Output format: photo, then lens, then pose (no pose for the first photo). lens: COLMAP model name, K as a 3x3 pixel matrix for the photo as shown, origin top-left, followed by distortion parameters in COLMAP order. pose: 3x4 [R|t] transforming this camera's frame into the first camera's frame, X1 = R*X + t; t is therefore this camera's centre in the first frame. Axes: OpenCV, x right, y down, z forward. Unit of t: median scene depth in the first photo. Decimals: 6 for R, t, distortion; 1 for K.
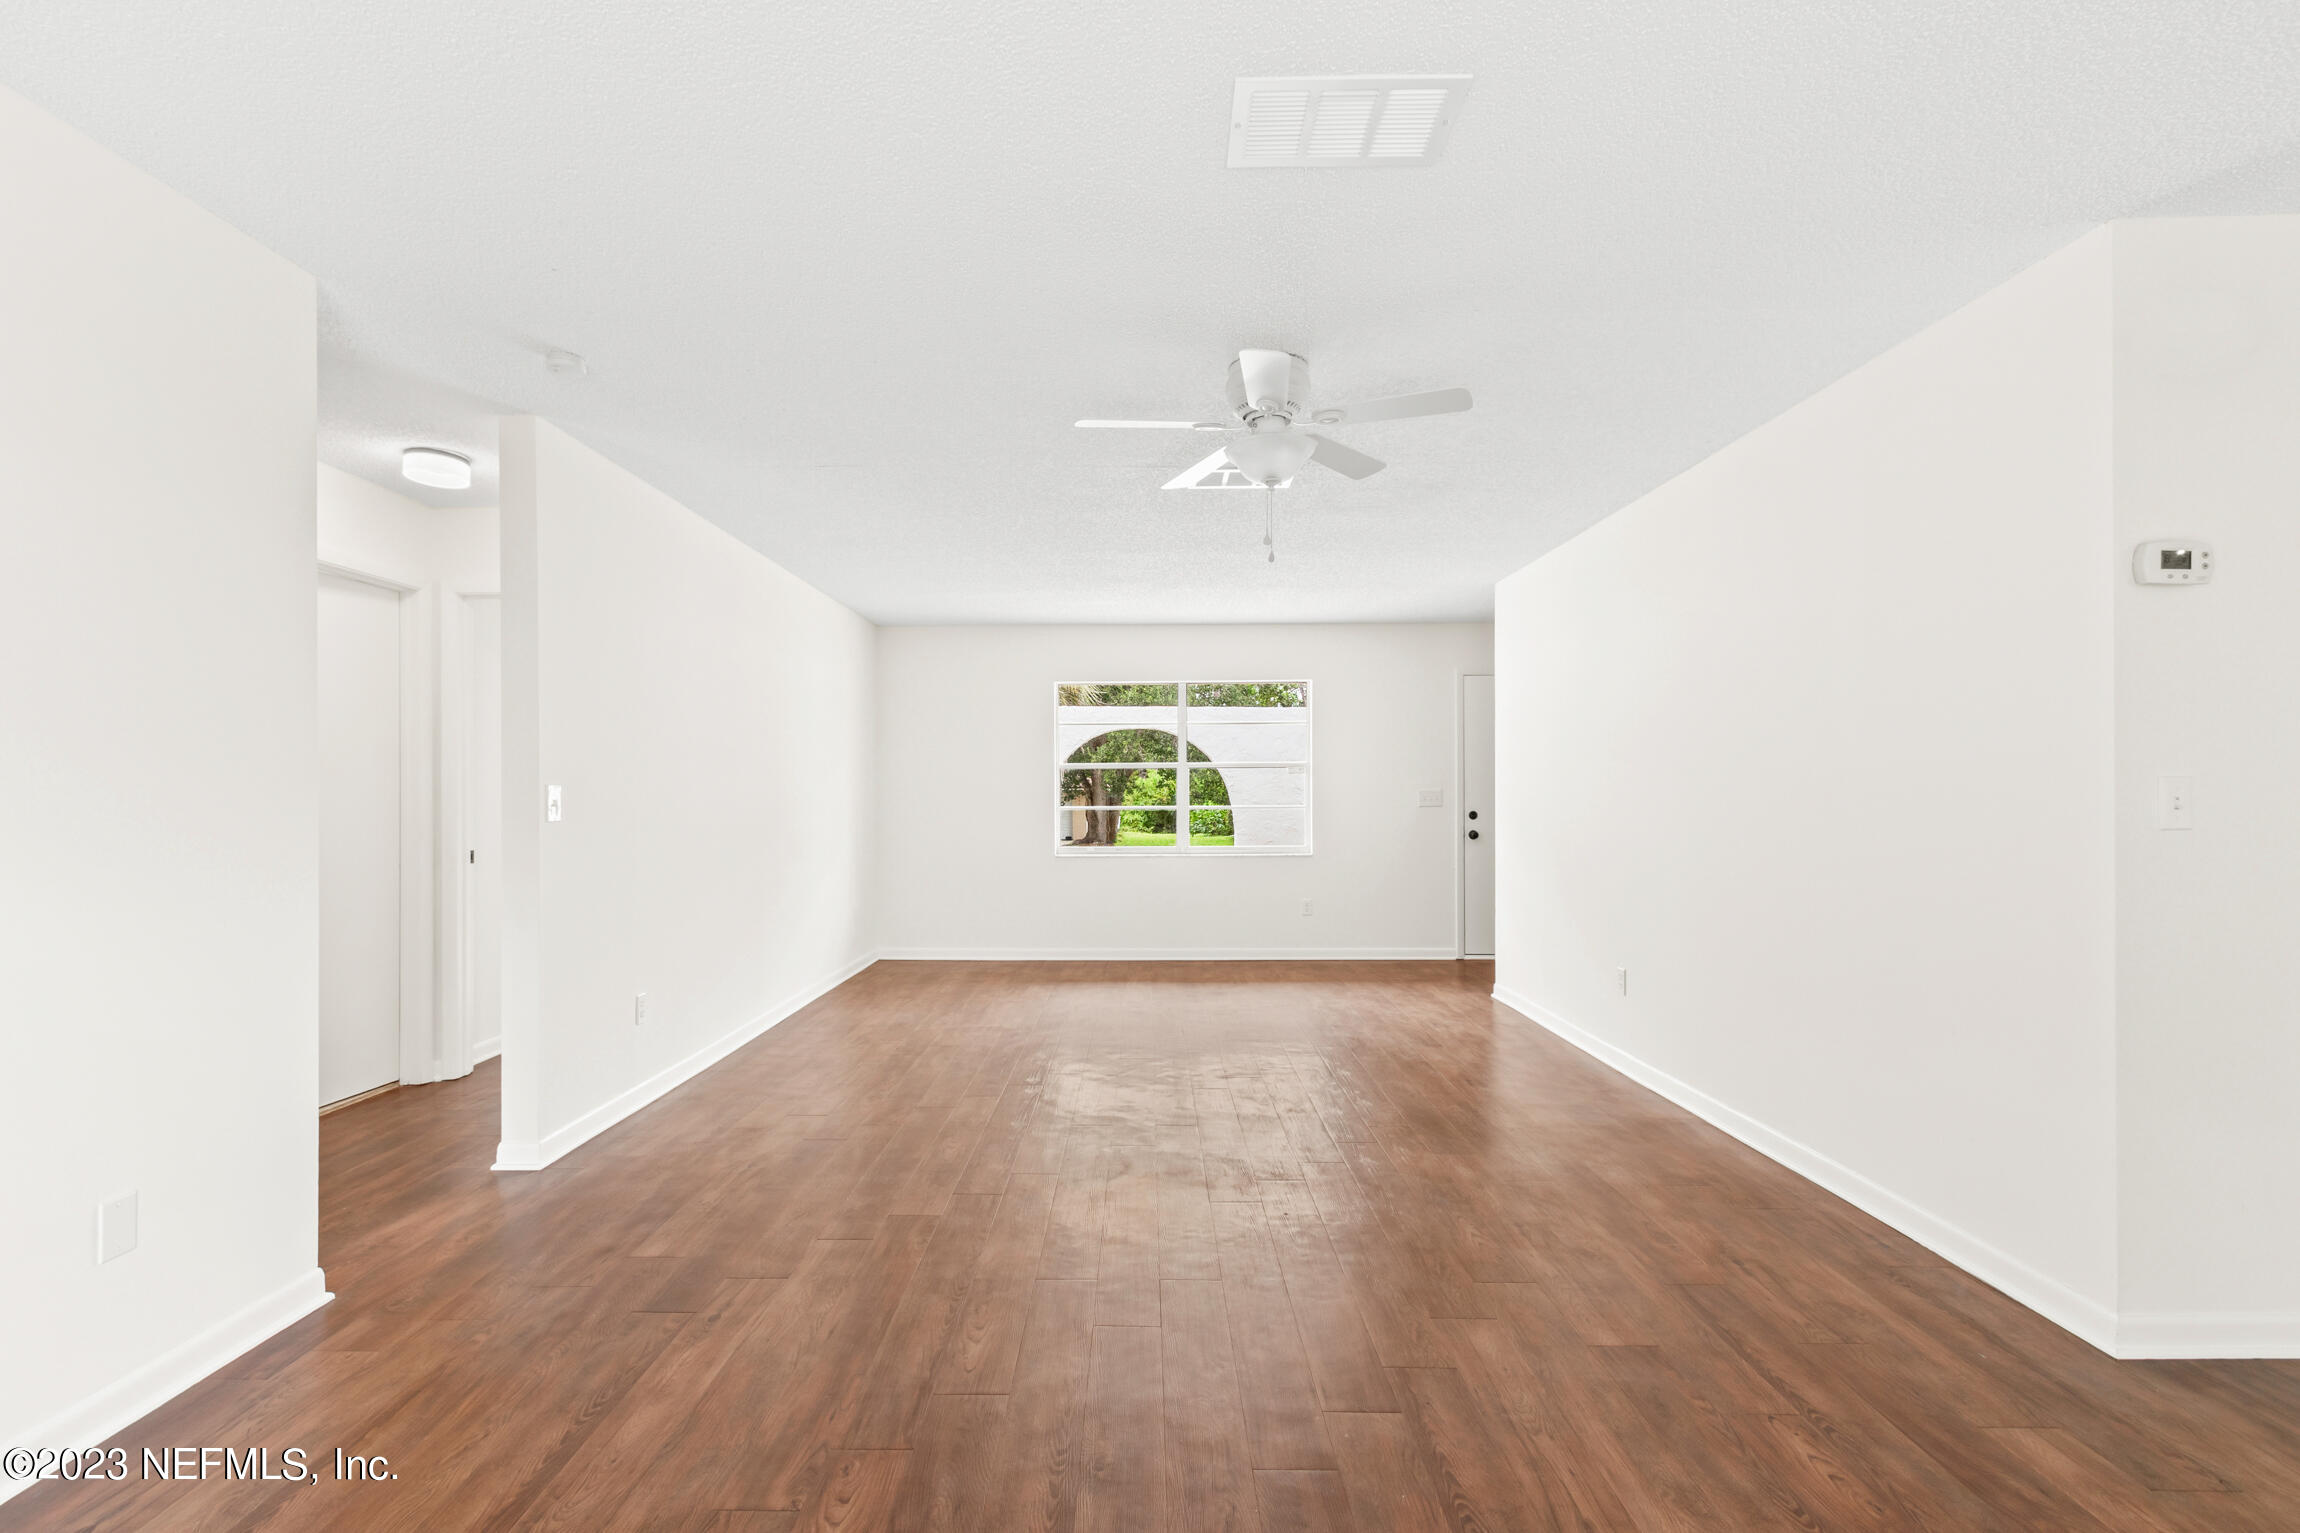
lens RADIAL K [[1019.4, 0, 1188.4], [0, 1019.4, 774.8], [0, 0, 1]] dist [0.005174, 0.001573]
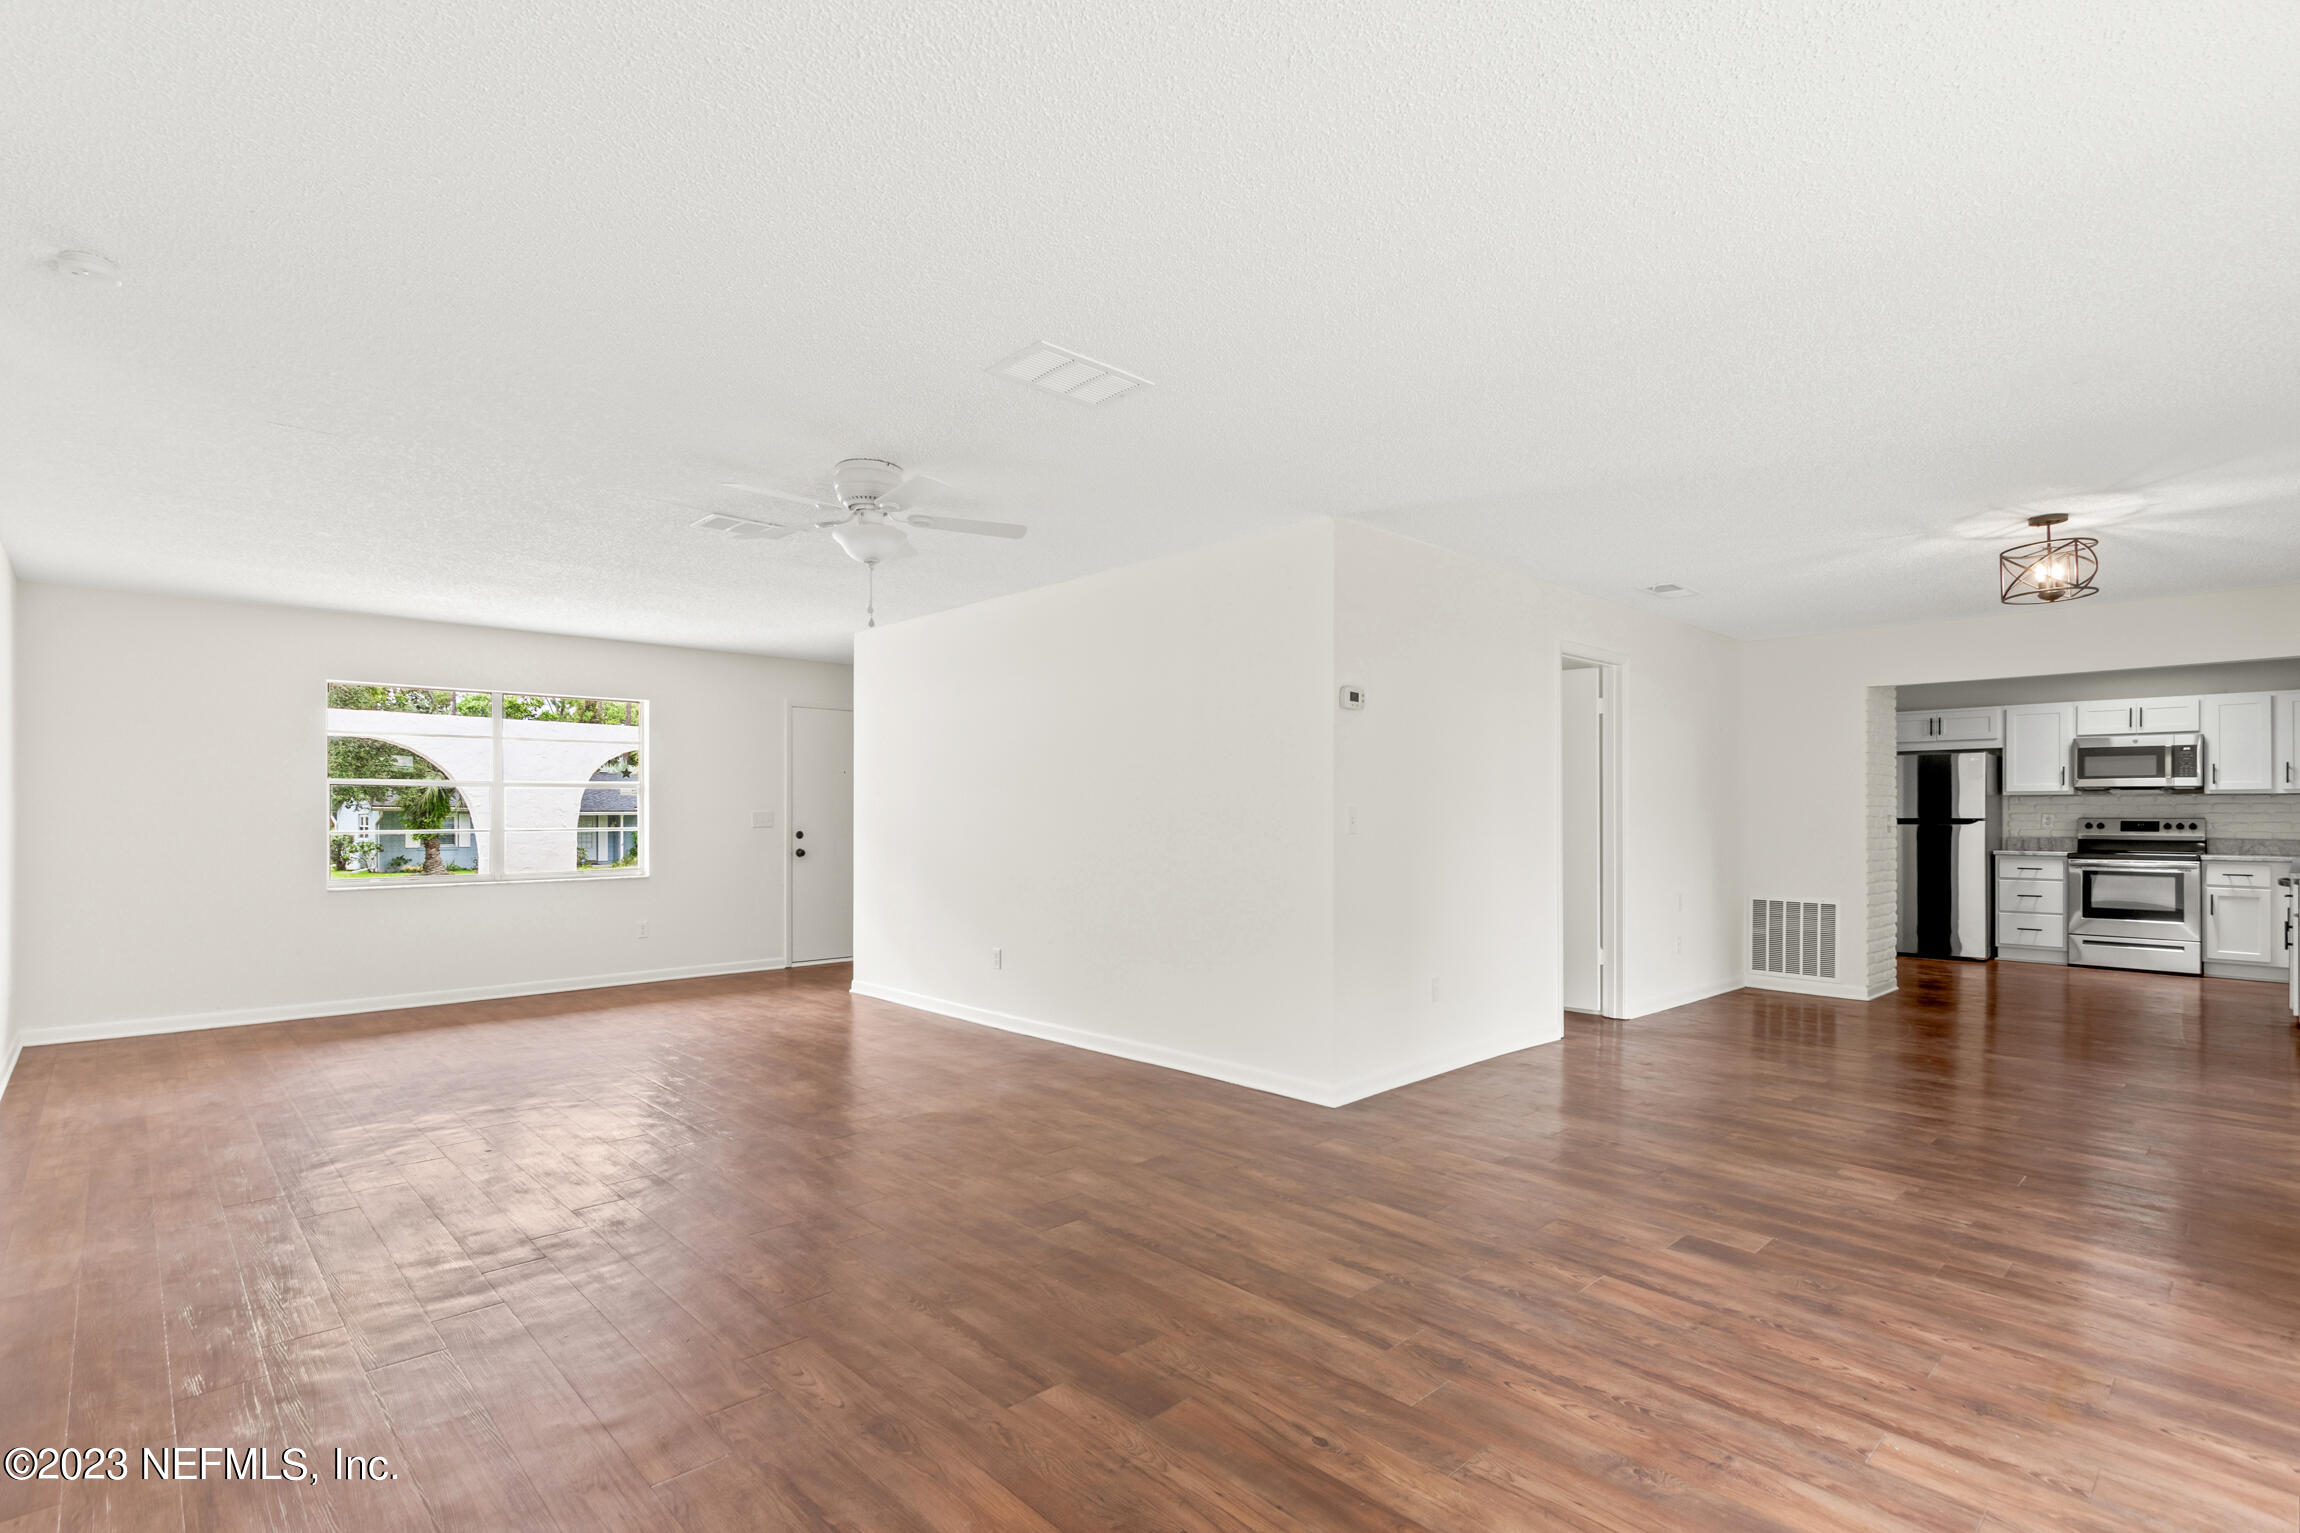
lens RADIAL K [[1019.4, 0, 1115.2], [0, 1019.4, 784.6], [0, 0, 1]] dist [0.005174, 0.001573]
pose [[0.743071, 0.021013, 0.668883, -0.258964], [-0.012803, 0.999770, -0.017185, -0.000028], [-0.669090, 0.004206, 0.743169, -0.056996]]
